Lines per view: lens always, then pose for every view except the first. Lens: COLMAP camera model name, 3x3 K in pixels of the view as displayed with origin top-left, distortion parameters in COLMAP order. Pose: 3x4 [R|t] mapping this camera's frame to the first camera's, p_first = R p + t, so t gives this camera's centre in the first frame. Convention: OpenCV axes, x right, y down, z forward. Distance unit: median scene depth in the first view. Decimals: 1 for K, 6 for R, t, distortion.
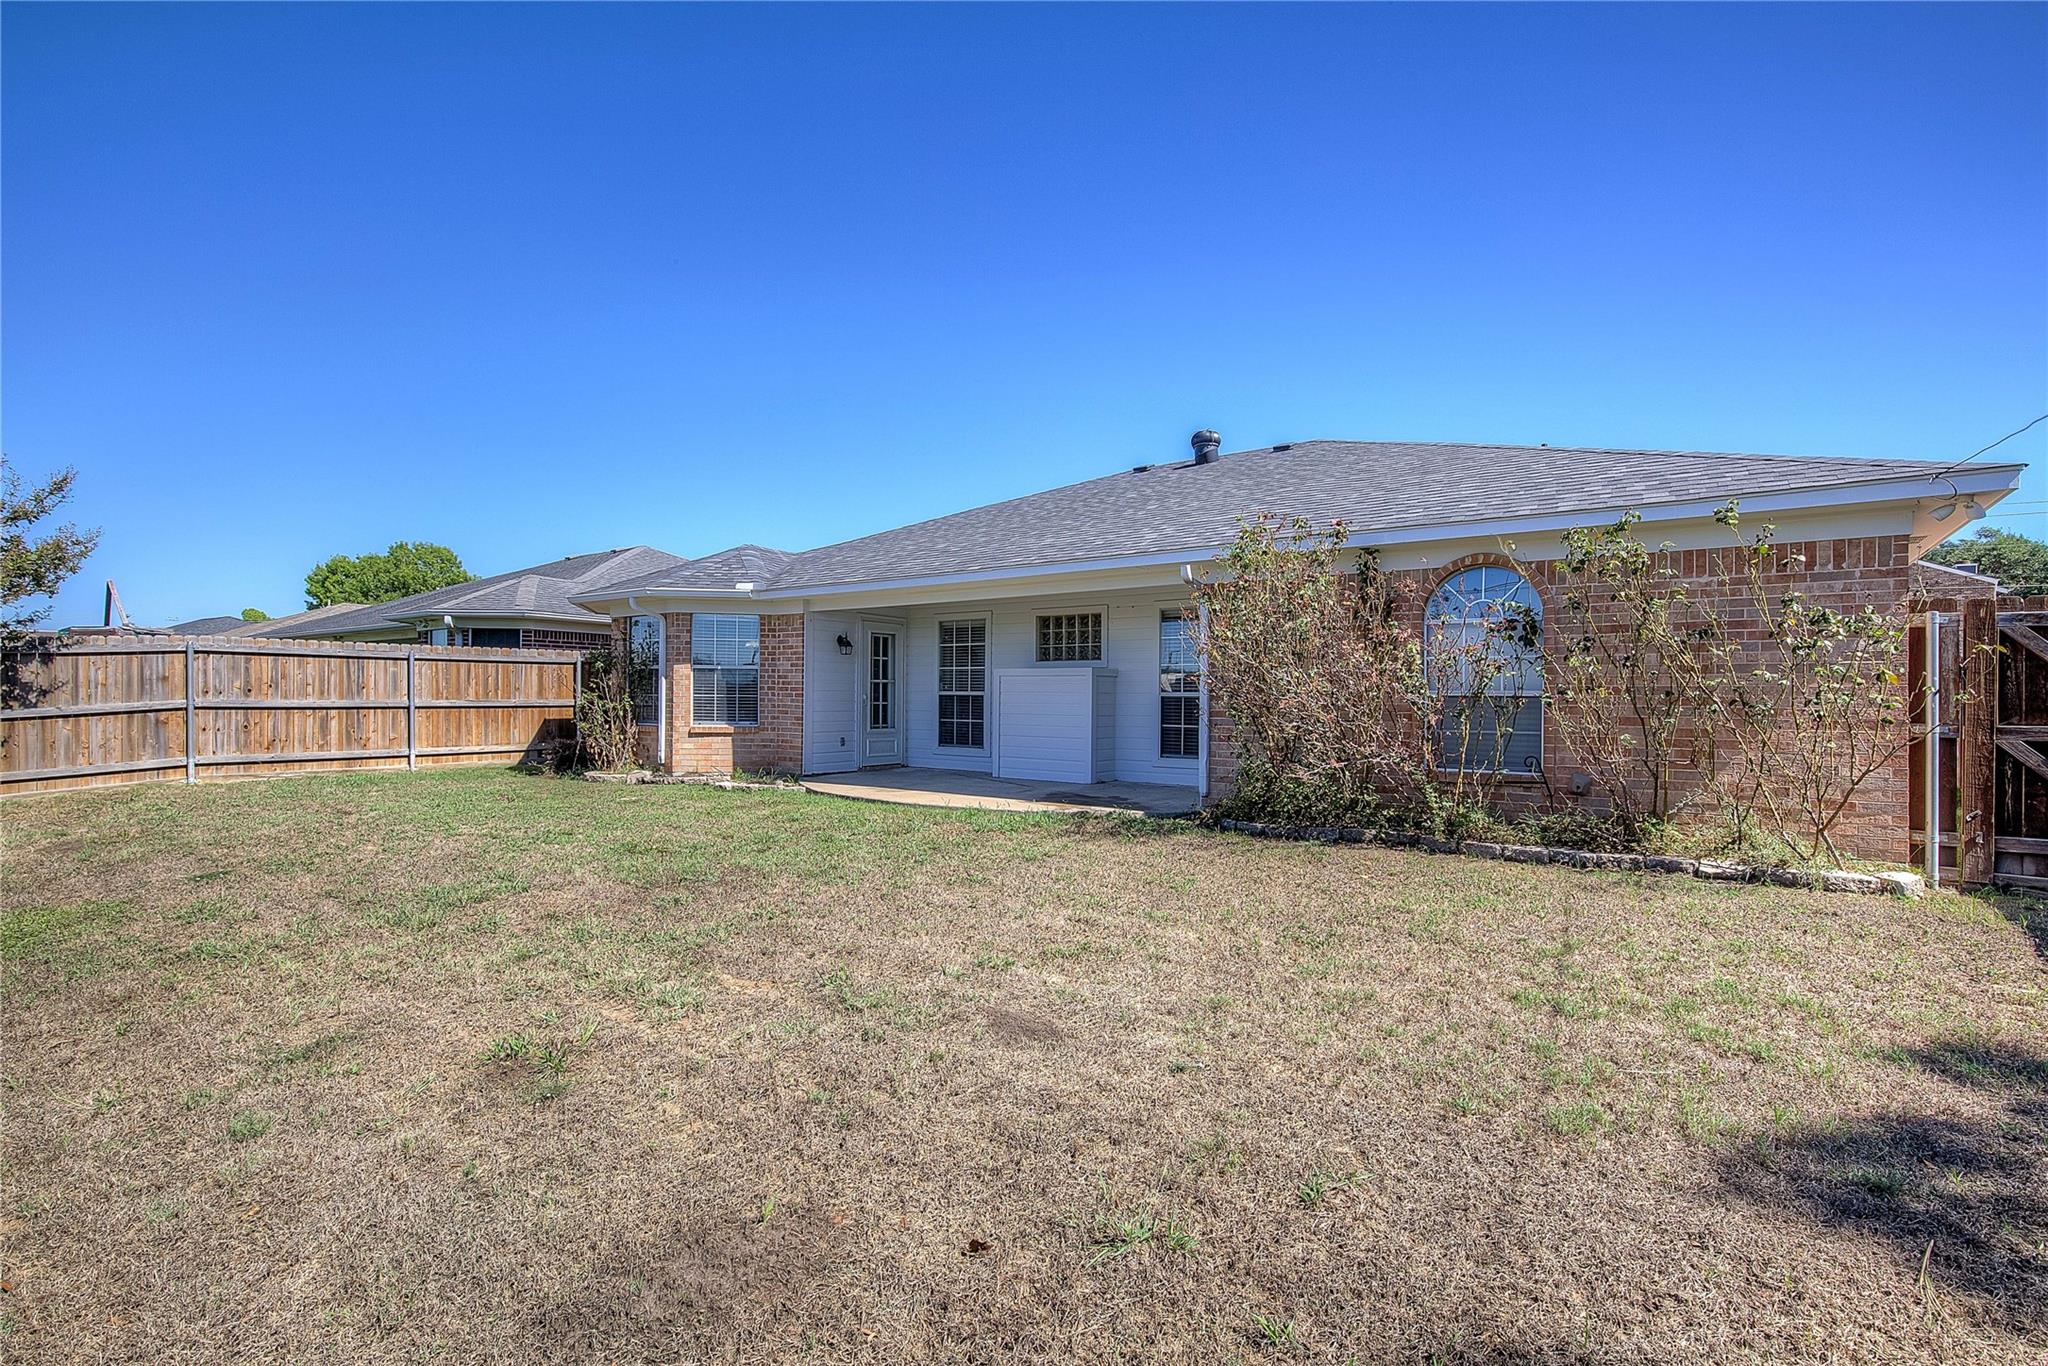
lens RADIAL K [[931.2, 0, 1031.7], [0, 931.2, 691.8], [0, 0, 1]] dist [0.000326, 0.000885]
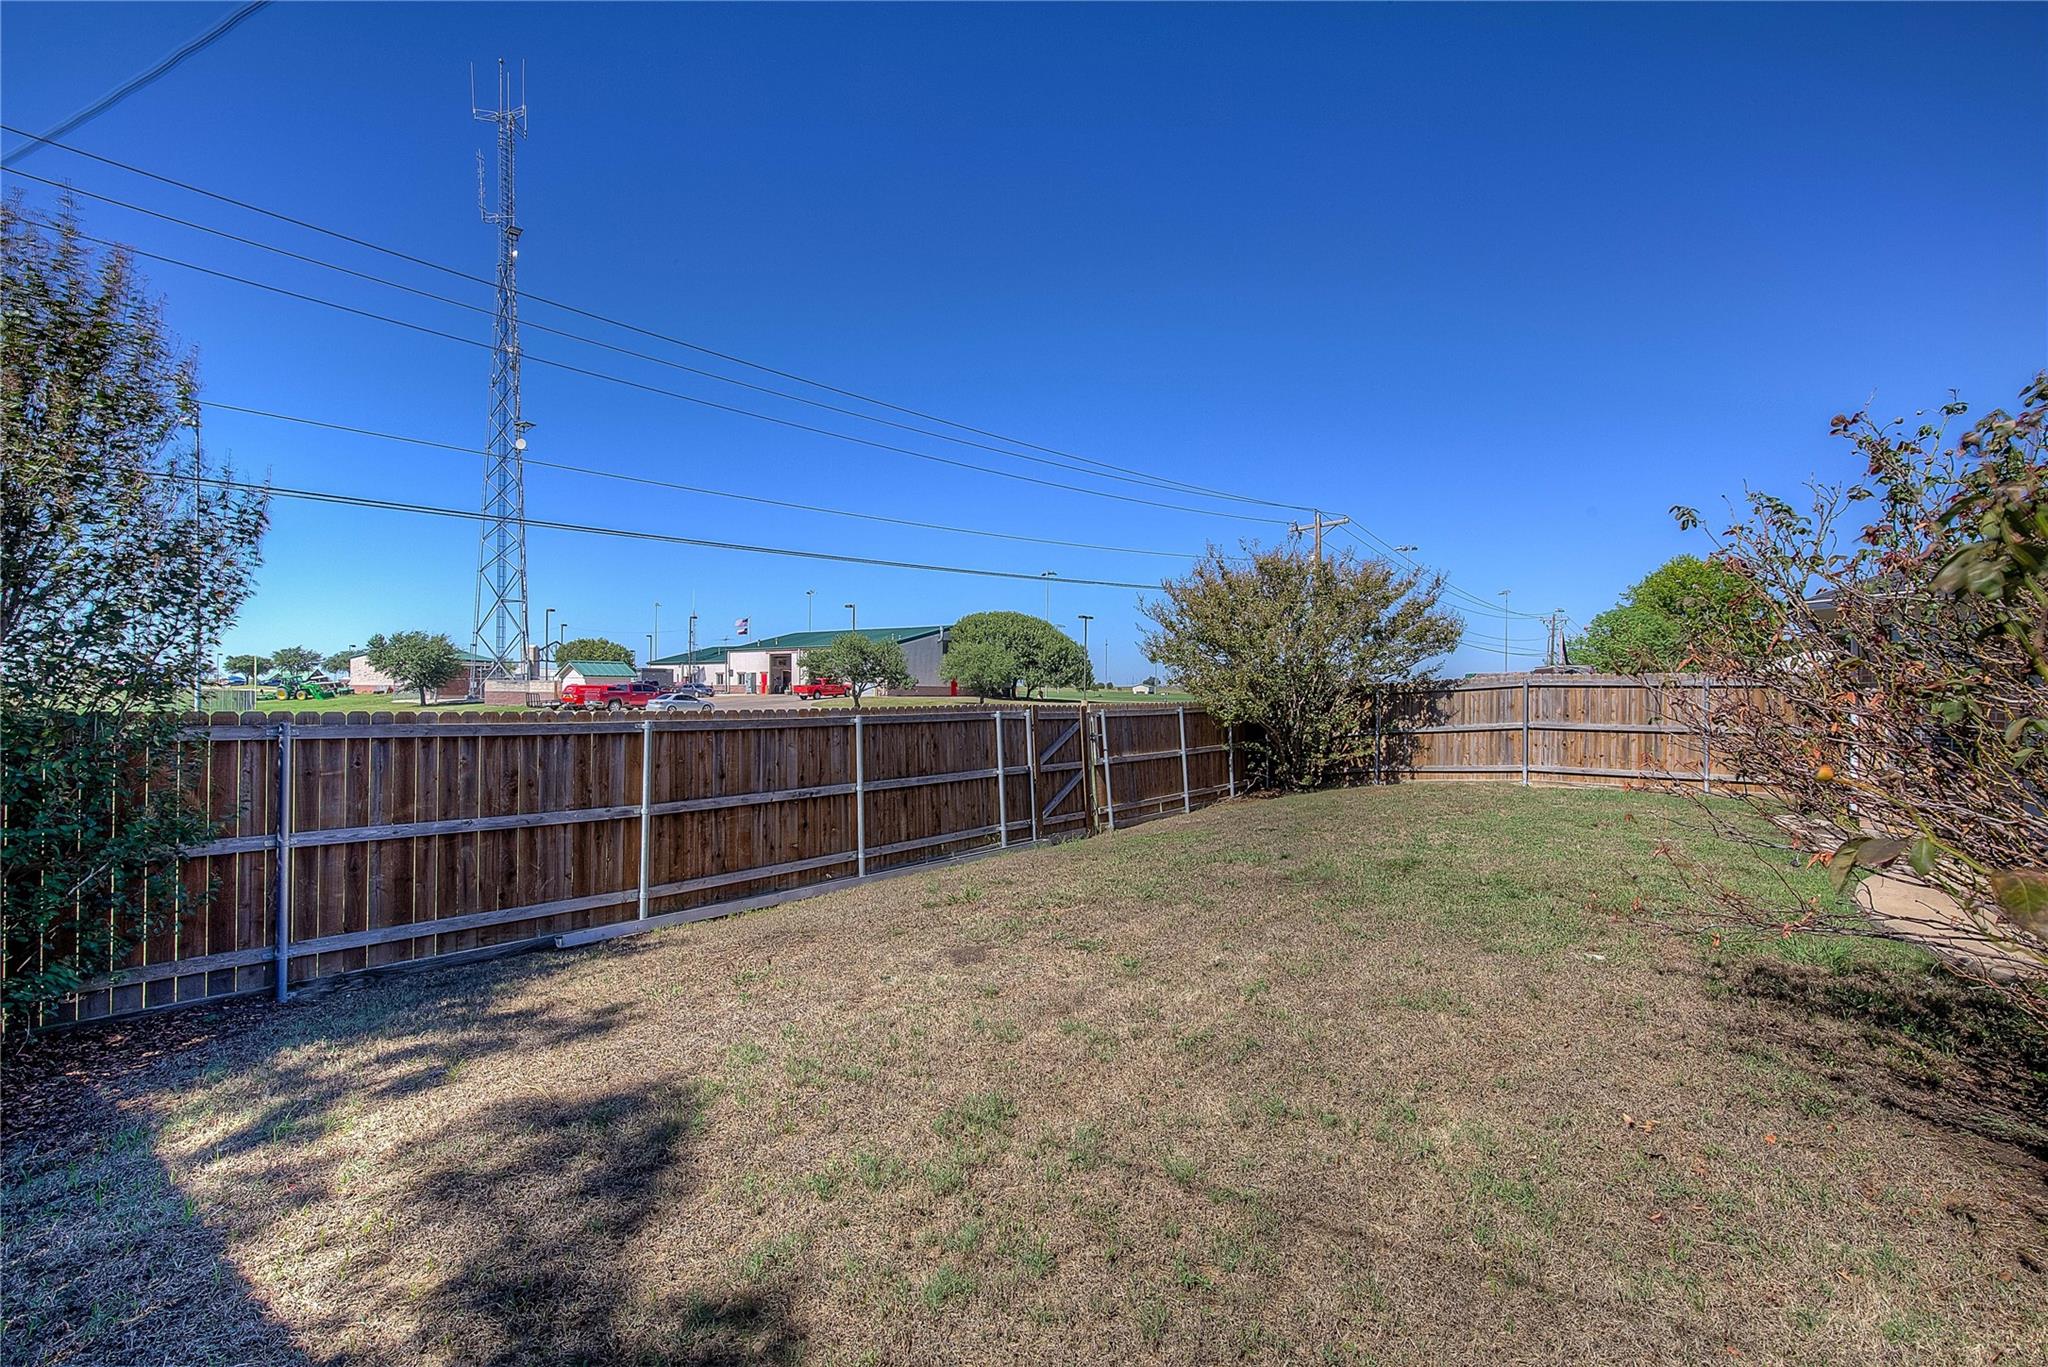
lens RADIAL K [[931.2, 0, 1025.8], [0, 931.2, 691.9], [0, 0, 1]] dist [0.000326, 0.000885]
pose [[-0.058283, -0.008813, -0.998261, 0.442554], [0.002120, 0.999958, -0.008951, -0.023414], [0.998298, -0.002638, -0.058262, 0.329290]]
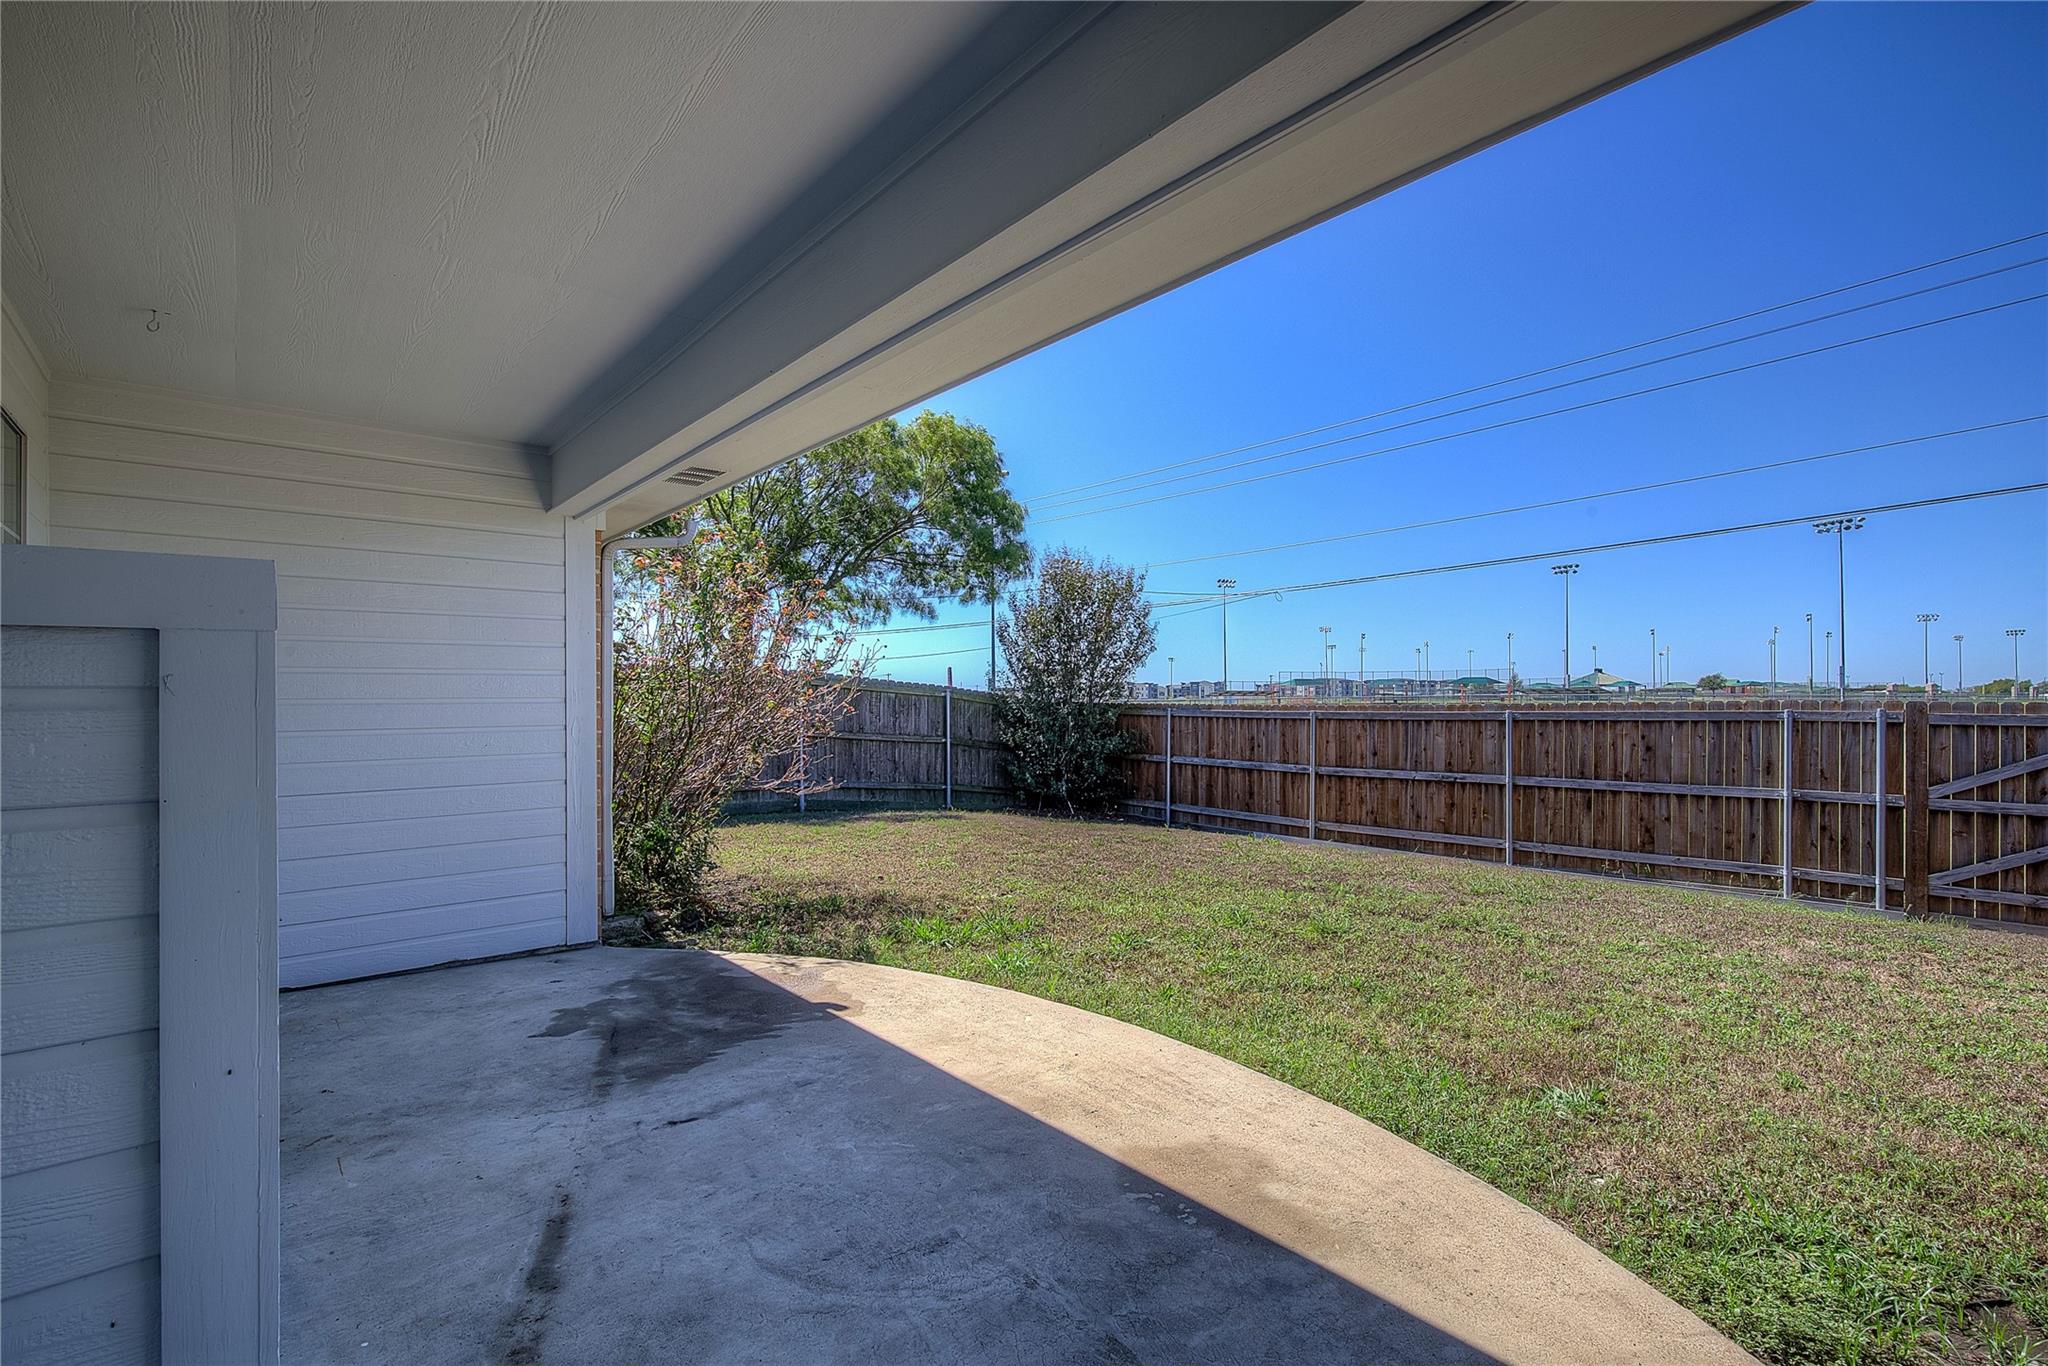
lens RADIAL K [[931.2, 0, 1008.1], [0, 931.2, 695.9], [0, 0, 1]] dist [0.000326, 0.000885]
pose [[-0.964196, -0.000127, 0.265190, -0.137841], [-0.004059, 0.999890, -0.014280, -0.010206], [-0.265159, -0.014846, -0.964090, 1.068402]]
